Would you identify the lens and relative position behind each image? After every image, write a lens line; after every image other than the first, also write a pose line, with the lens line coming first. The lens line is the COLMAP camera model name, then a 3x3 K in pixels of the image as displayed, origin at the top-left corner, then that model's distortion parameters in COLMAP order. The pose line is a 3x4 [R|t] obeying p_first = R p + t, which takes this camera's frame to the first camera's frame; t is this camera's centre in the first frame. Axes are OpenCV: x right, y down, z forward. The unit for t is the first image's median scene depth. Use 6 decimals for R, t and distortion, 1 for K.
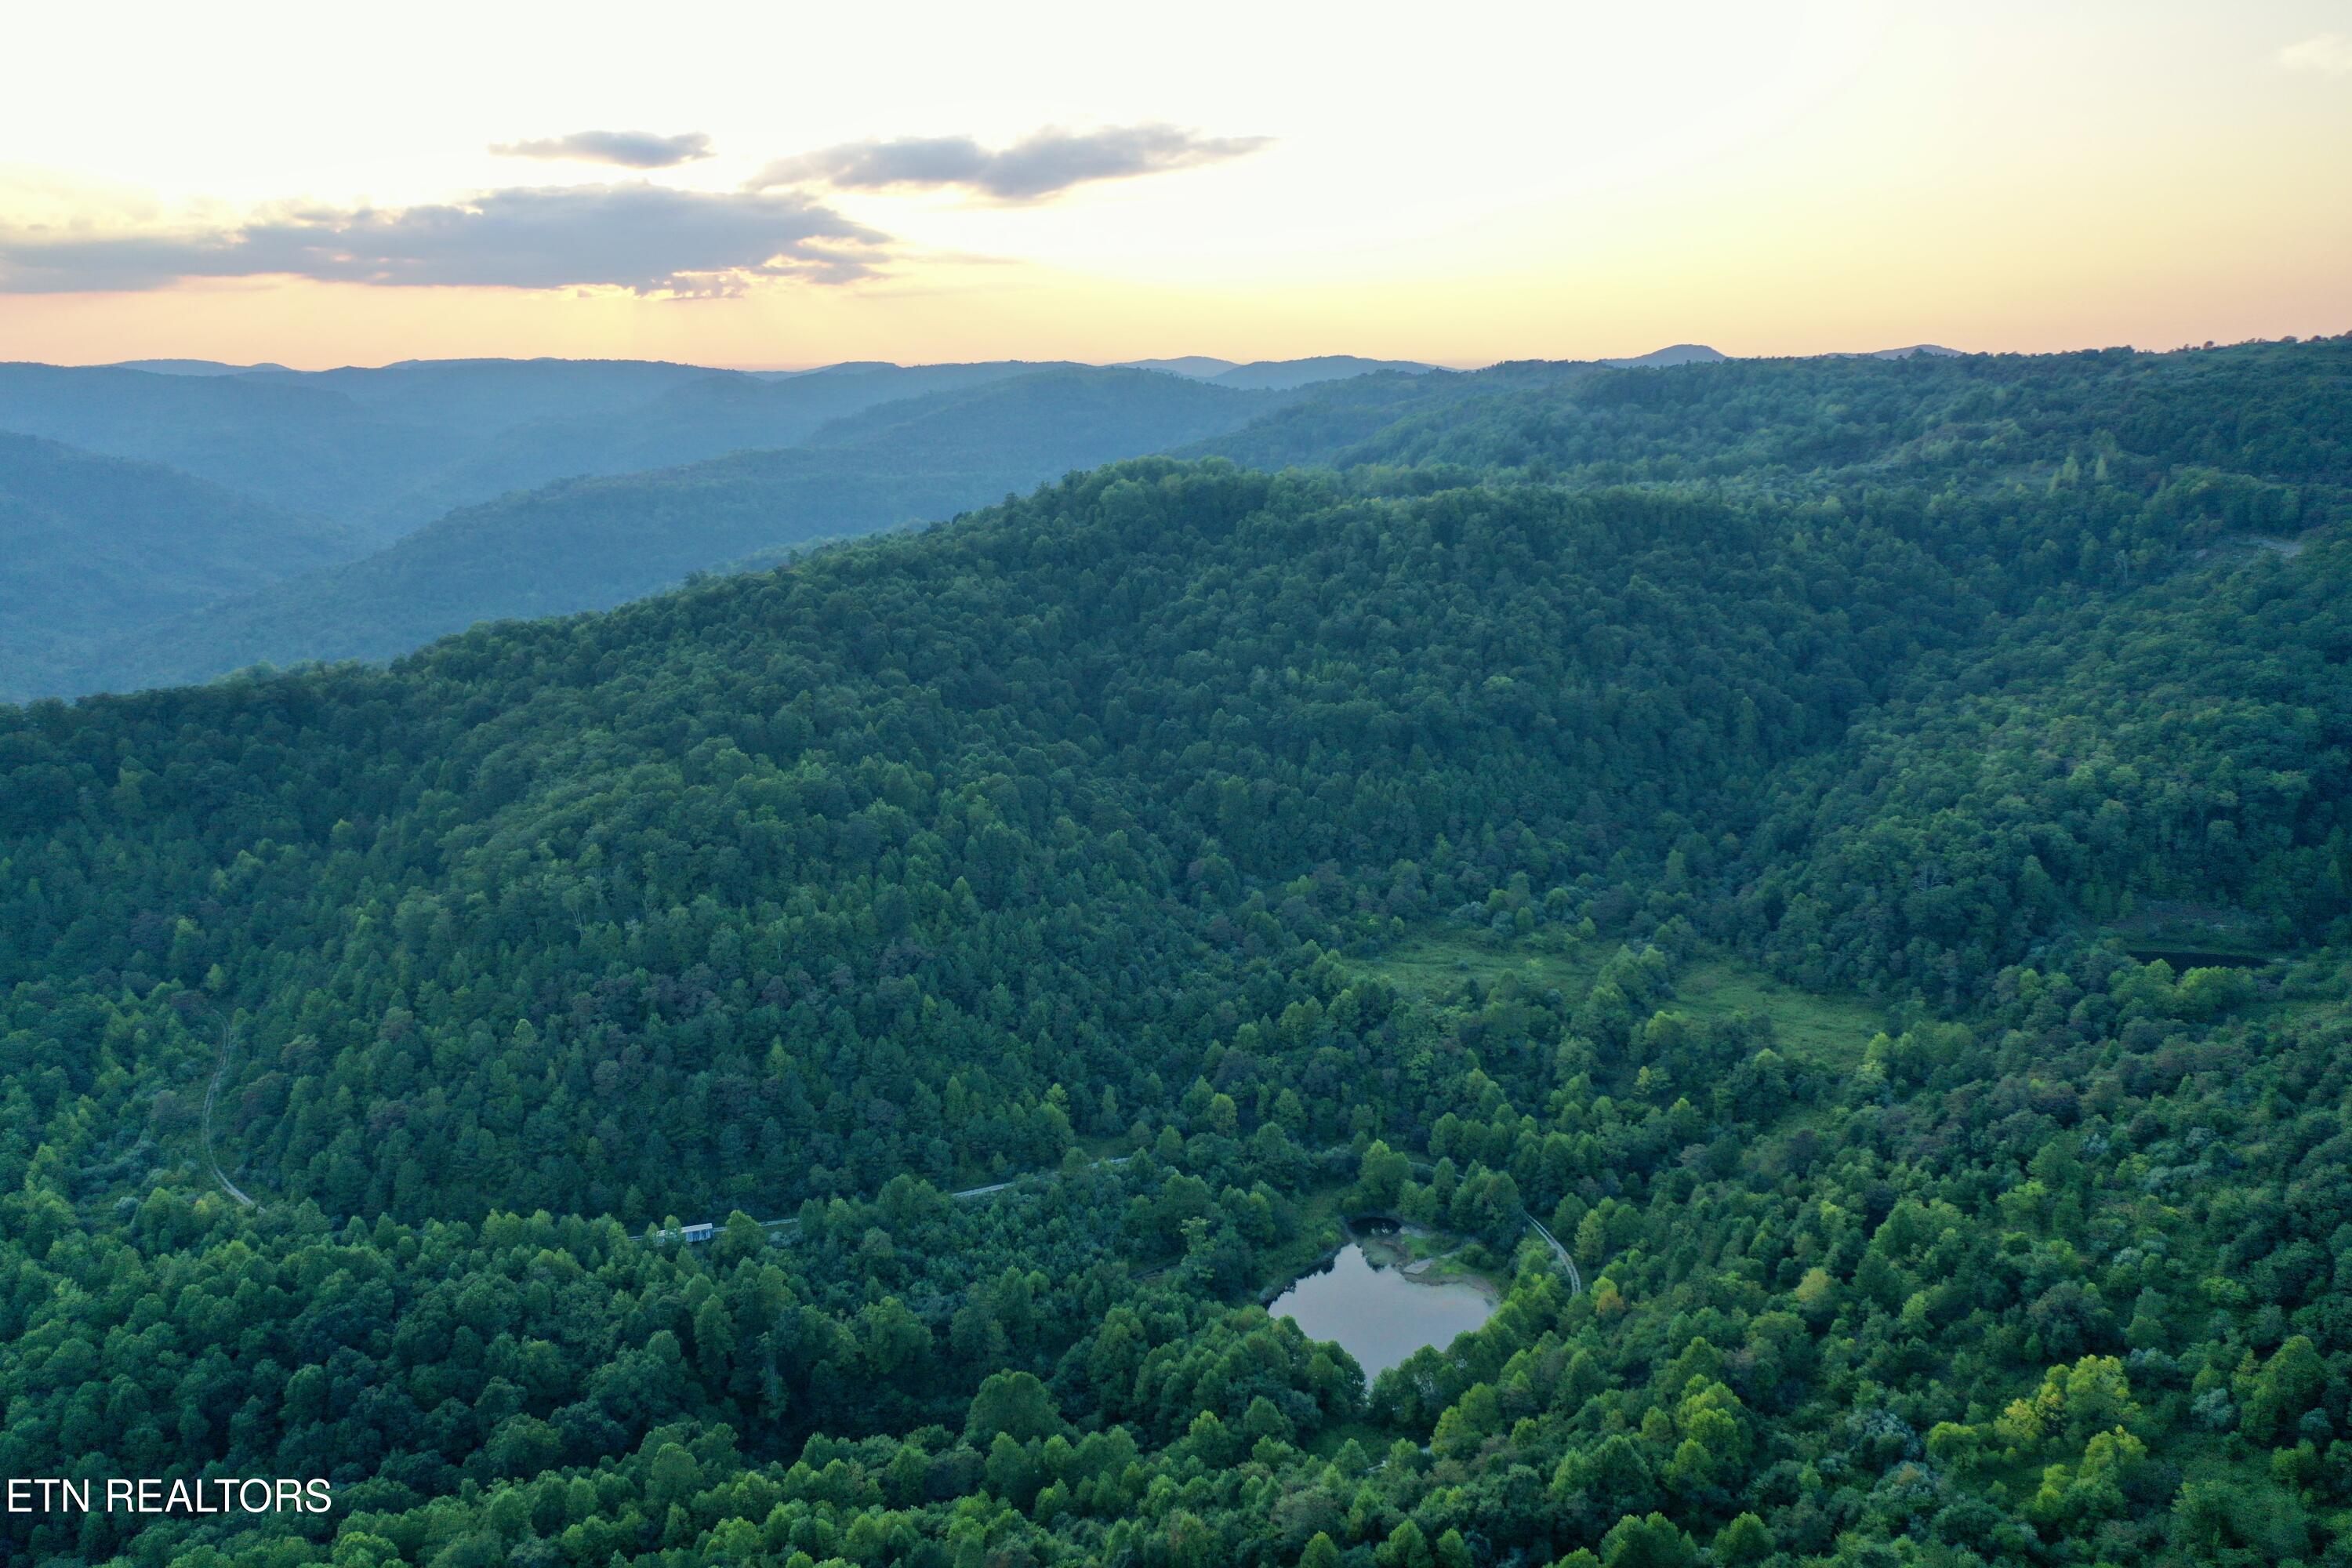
lens RADIAL K [[1875.6, 0, 1171.5], [0, 1875.6, 790.8], [0, 0, 1]] dist [0.005753, -0.006505]
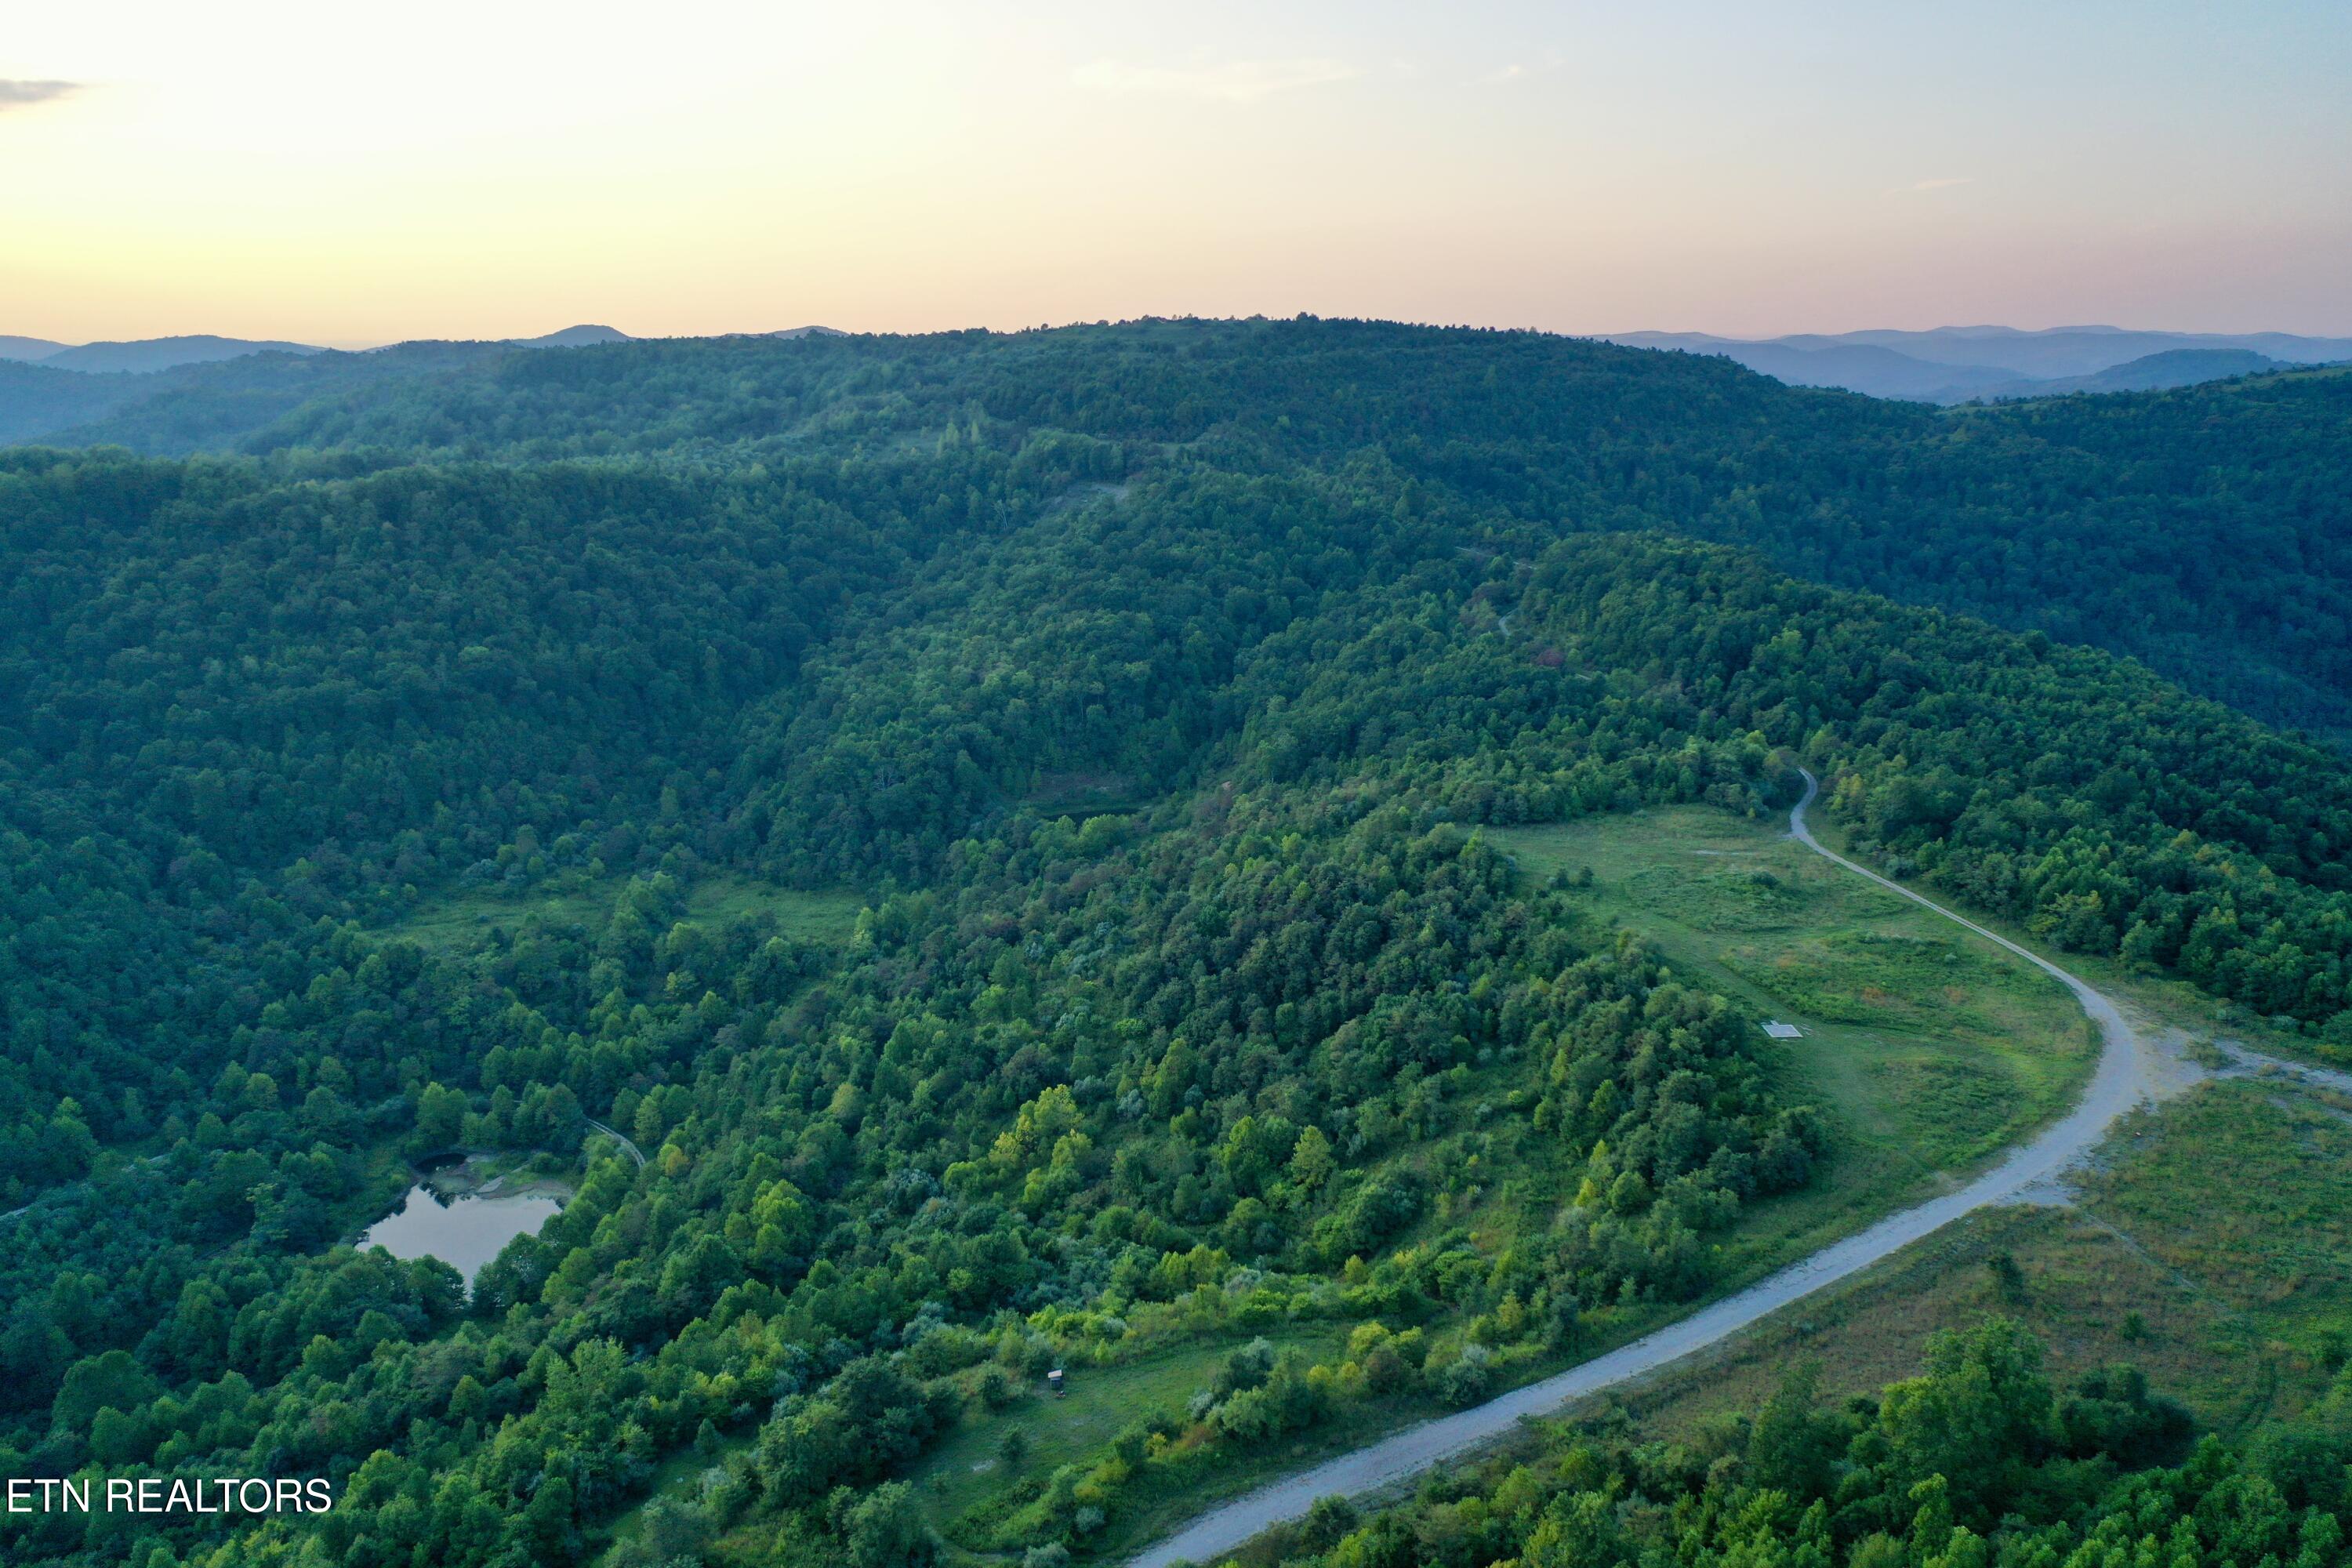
lens RADIAL K [[1875.6, 0, 1171.5], [0, 1875.6, 790.8], [0, 0, 1]] dist [0.005753, -0.006505]
pose [[0.849193, -0.123975, 0.513325, -0.051306], [0.118875, 0.991981, 0.042923, 0.025162], [-0.514530, 0.024571, 0.857120, -0.105656]]
